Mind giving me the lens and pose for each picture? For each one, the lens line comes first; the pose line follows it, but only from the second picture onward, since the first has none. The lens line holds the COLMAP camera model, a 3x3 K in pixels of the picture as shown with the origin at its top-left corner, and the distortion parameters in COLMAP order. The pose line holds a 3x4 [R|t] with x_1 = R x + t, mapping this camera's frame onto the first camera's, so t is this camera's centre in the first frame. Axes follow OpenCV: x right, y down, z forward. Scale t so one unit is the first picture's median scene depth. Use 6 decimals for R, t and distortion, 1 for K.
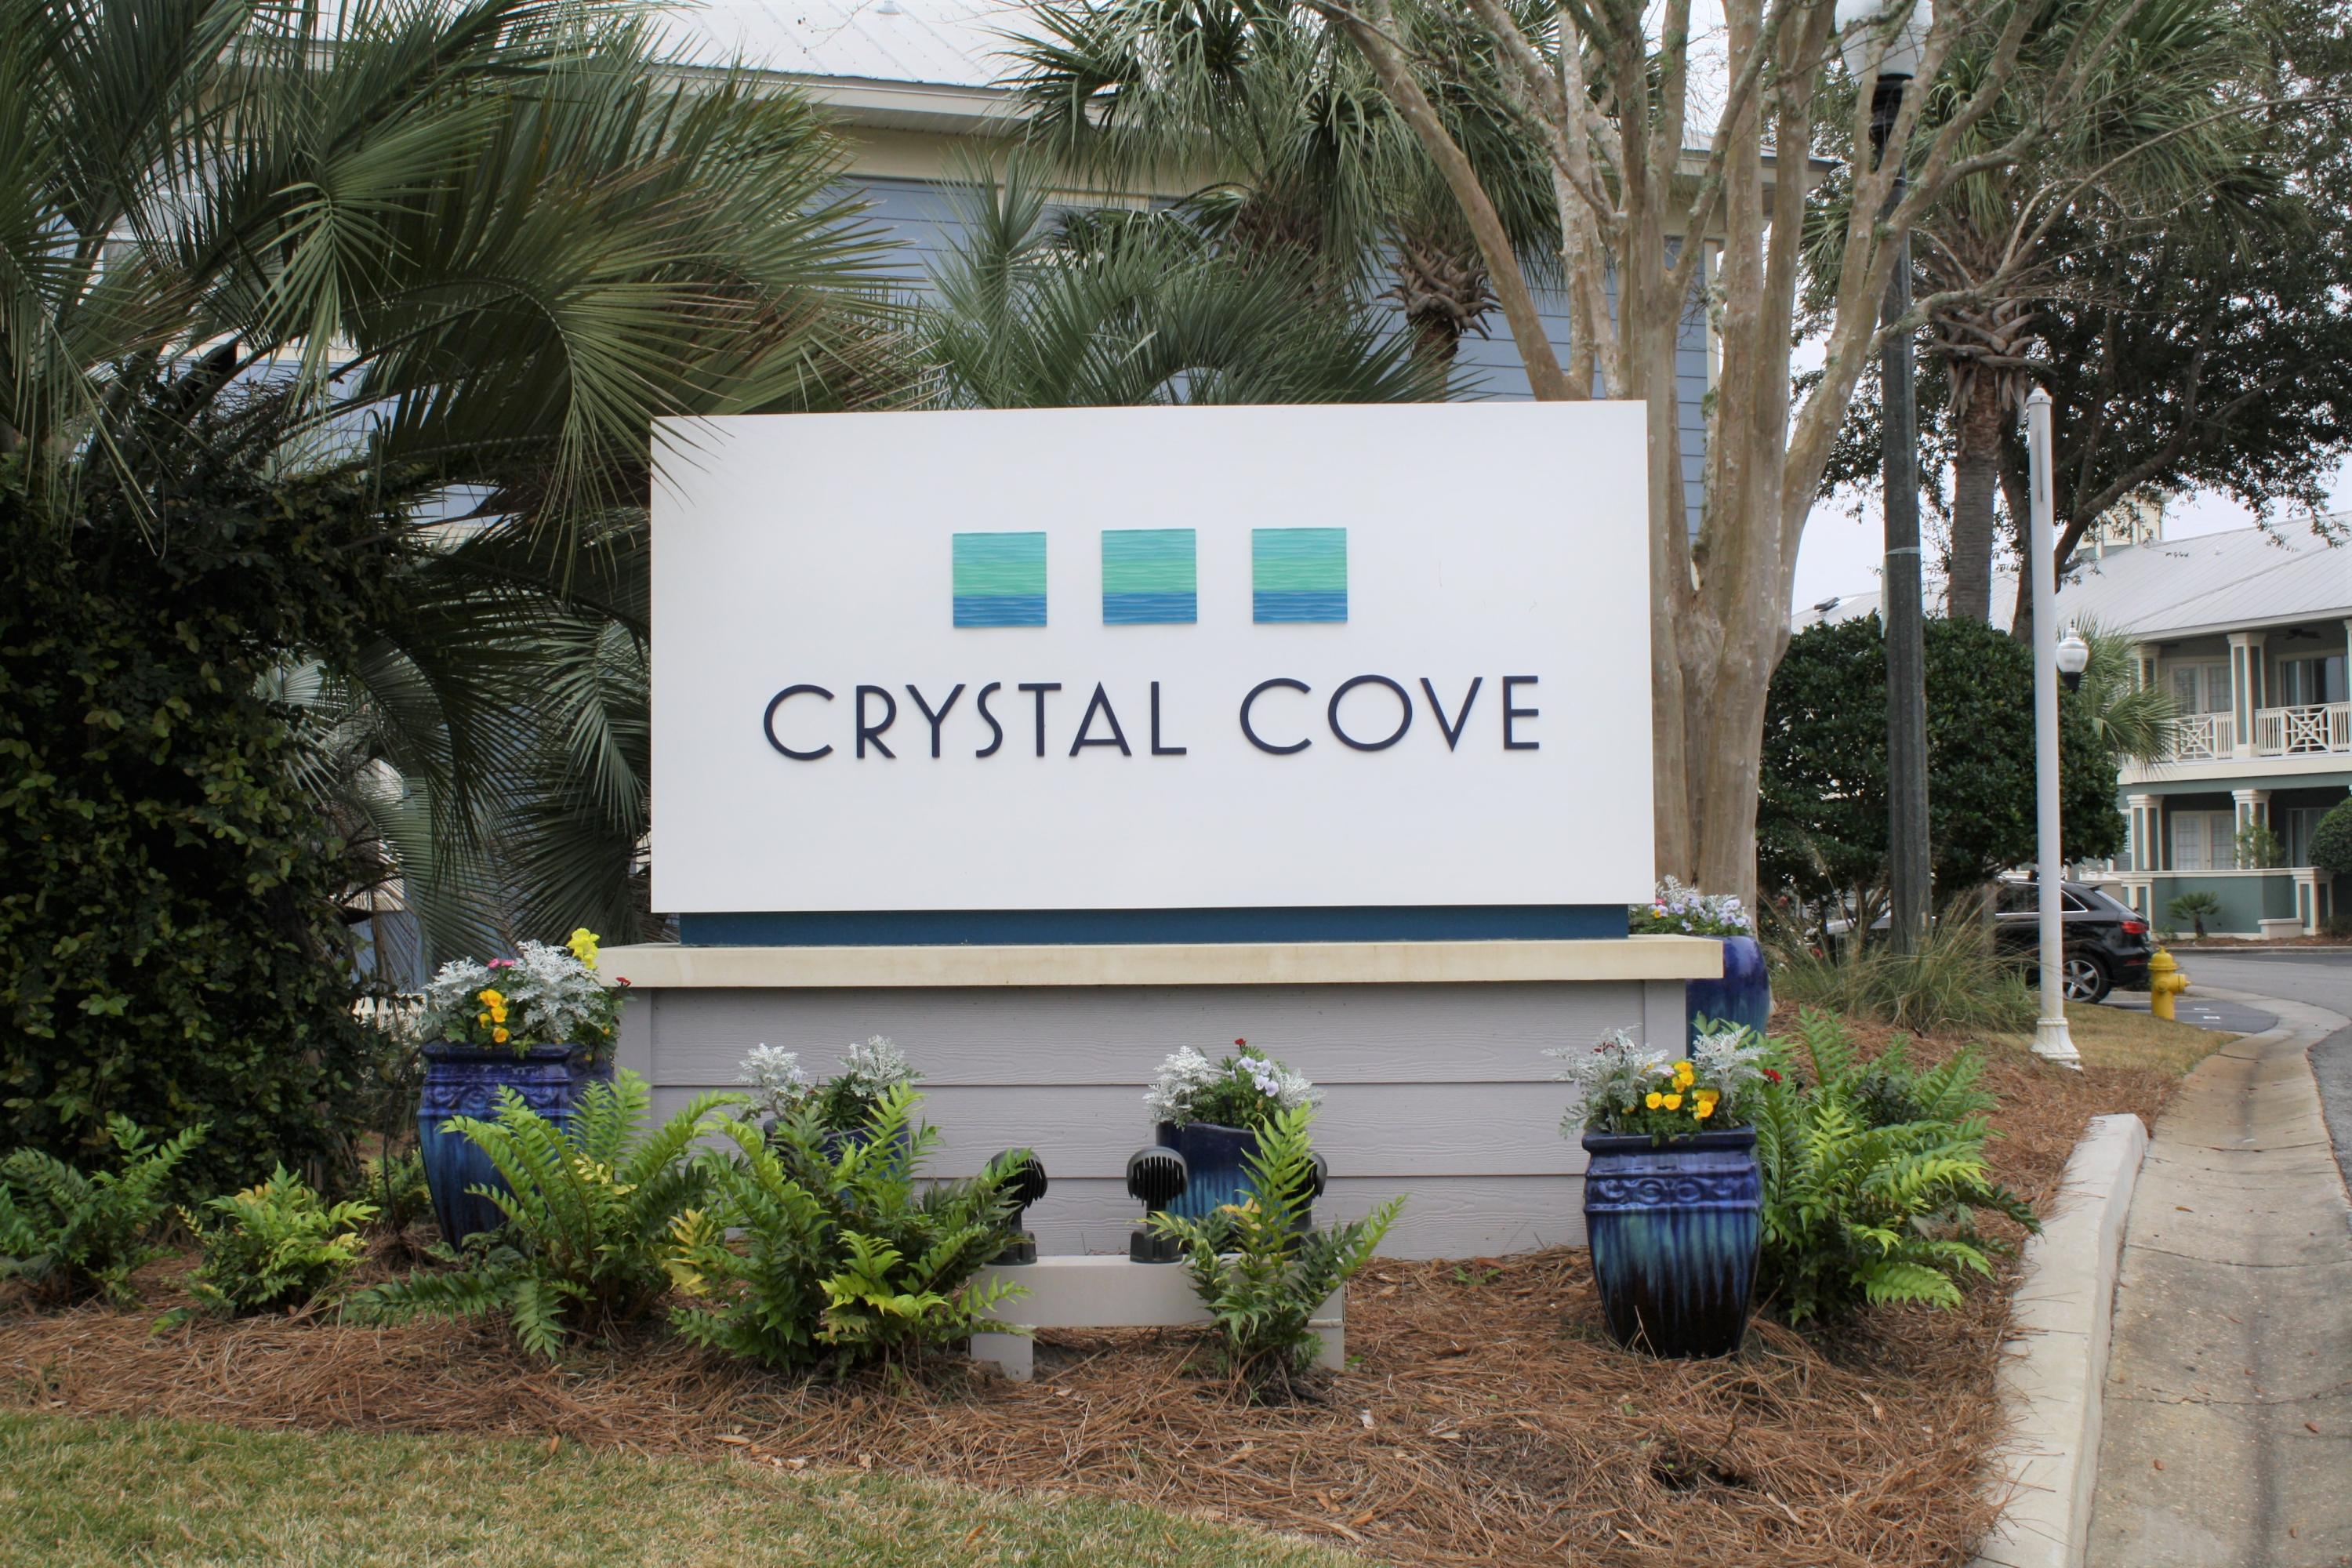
lens RADIAL K [[2552.6, 0, 1176.0], [0, 2552.6, 784.0], [0, 0, 1]] dist [-0.075574, 0.018691]
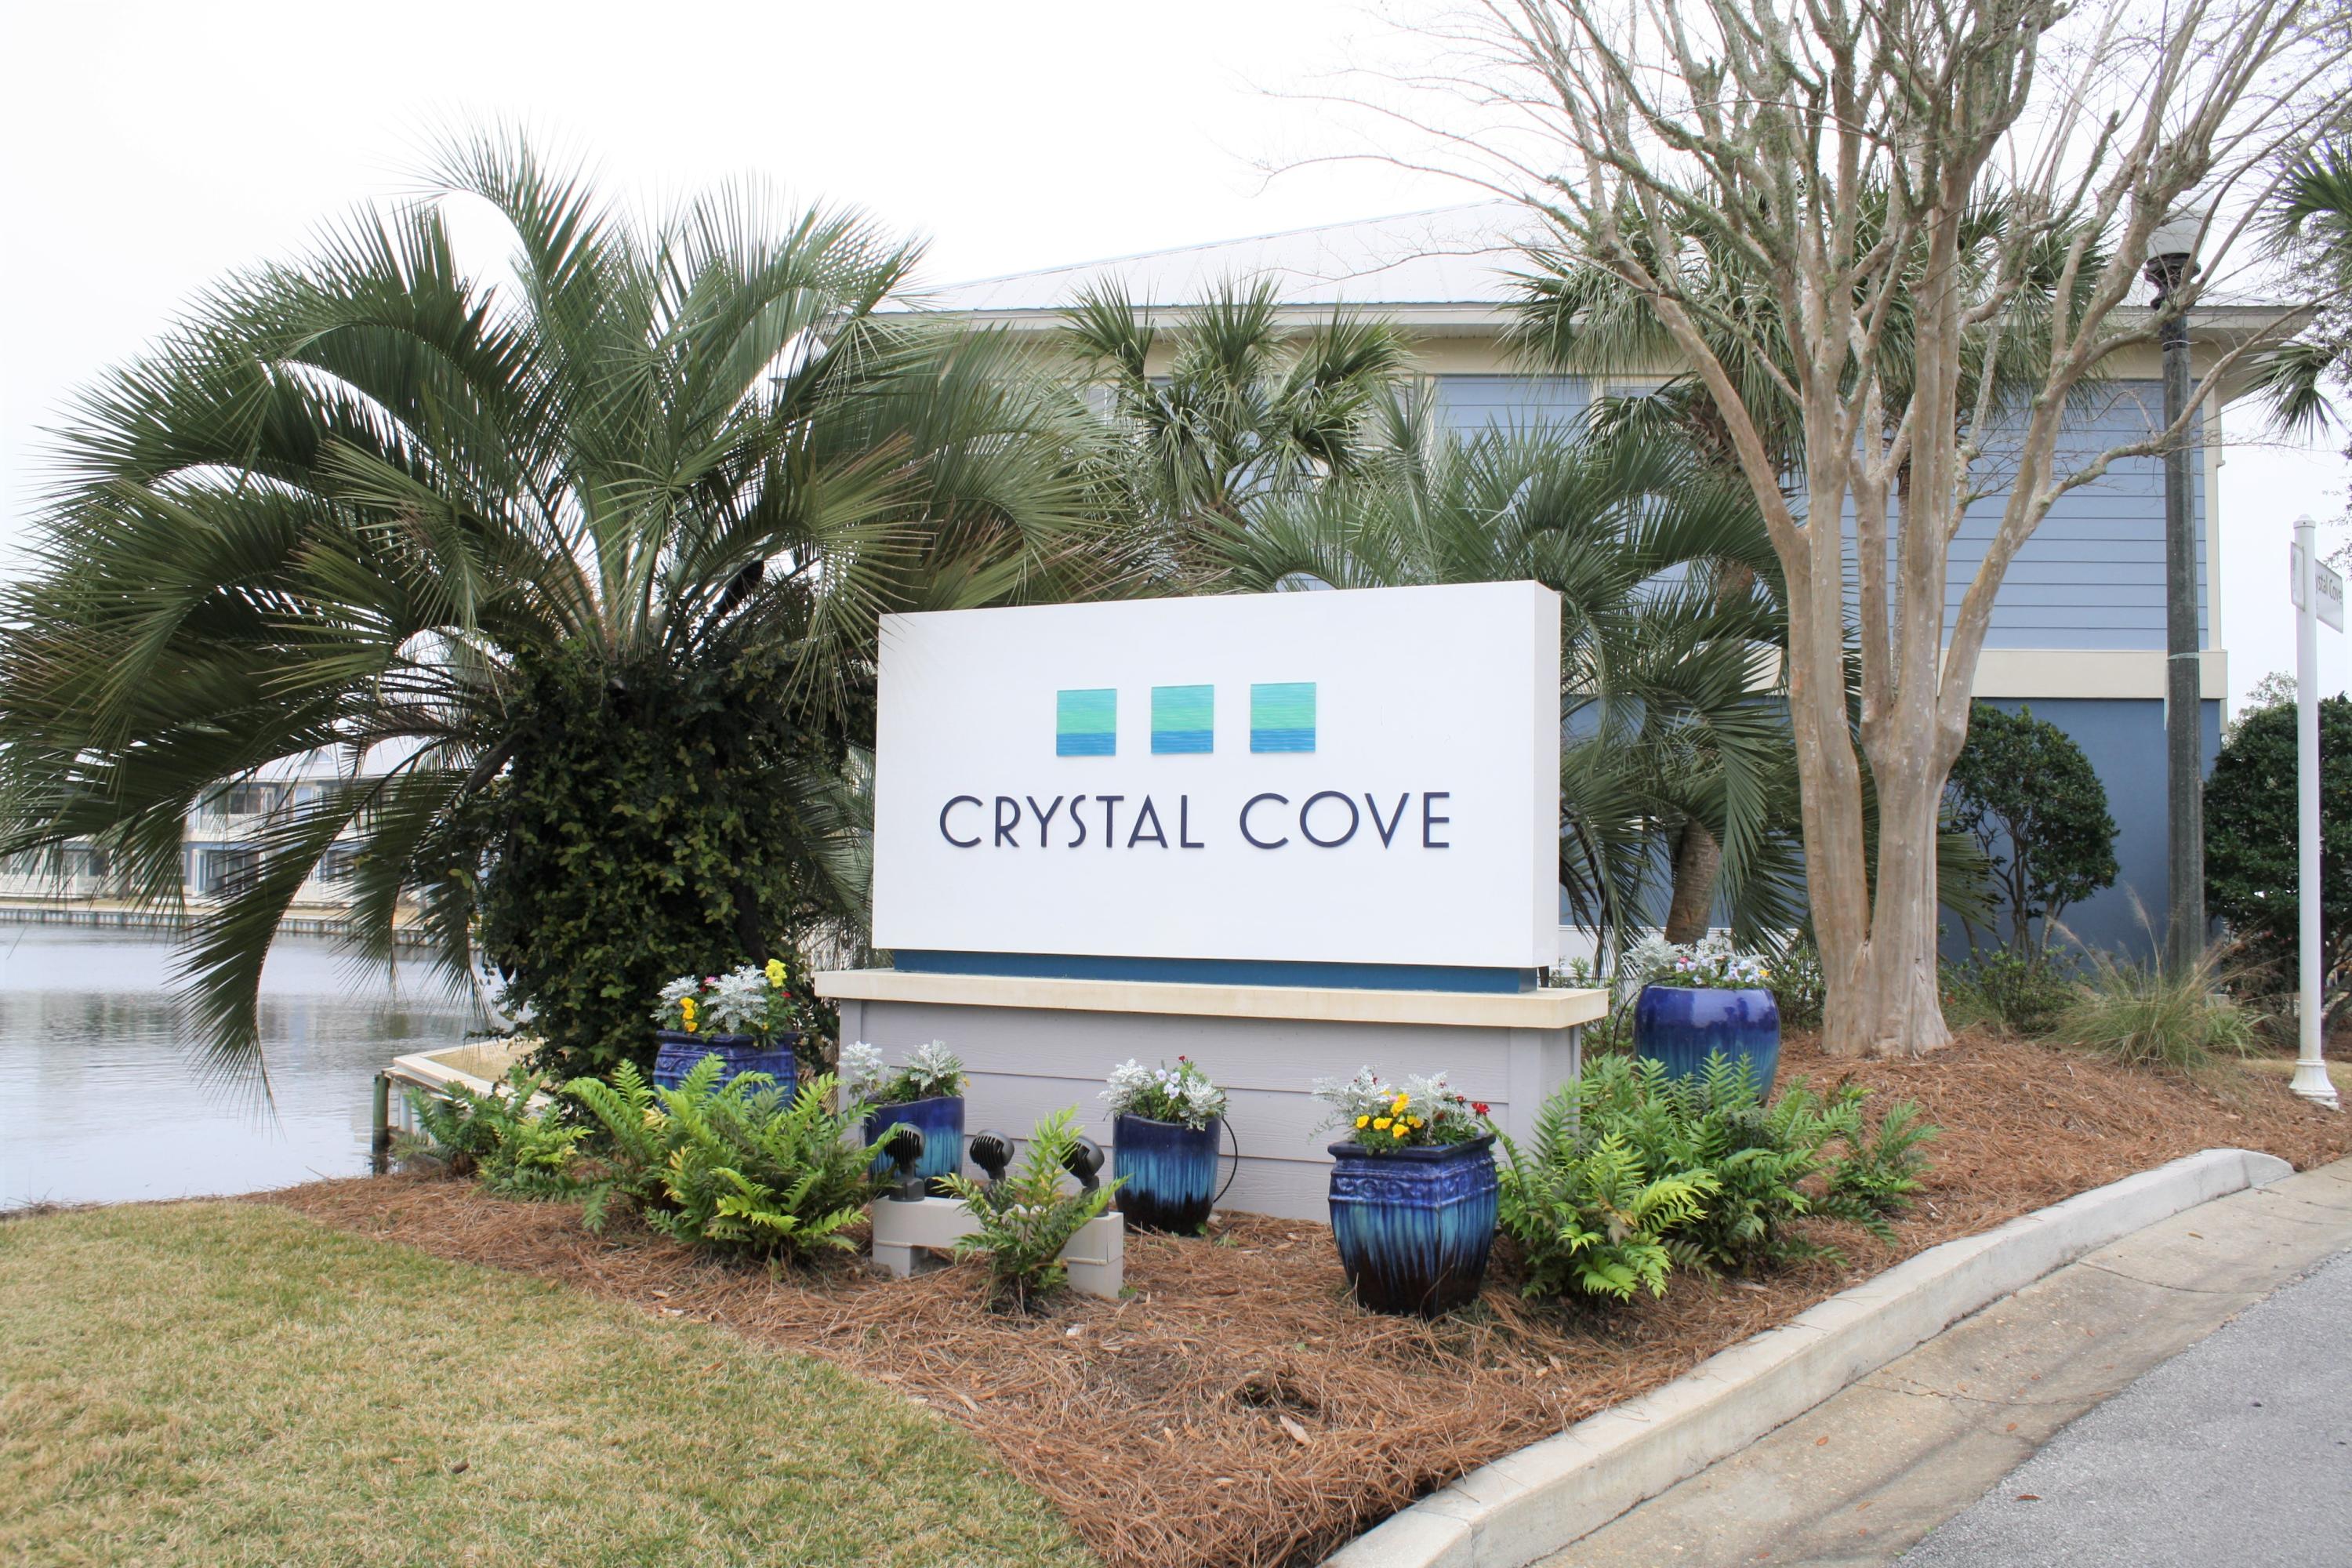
lens RADIAL K [[1967.2, 0, 1155.8], [0, 1967.2, 797.7], [0, 0, 1]] dist [-0.160025, 0.140123]
pose [[0.922084, 0.005187, -0.386955, 0.392119], [-0.009325, 0.999918, -0.008817, -0.028931], [0.386877, 0.011739, 0.922056, 0.004859]]
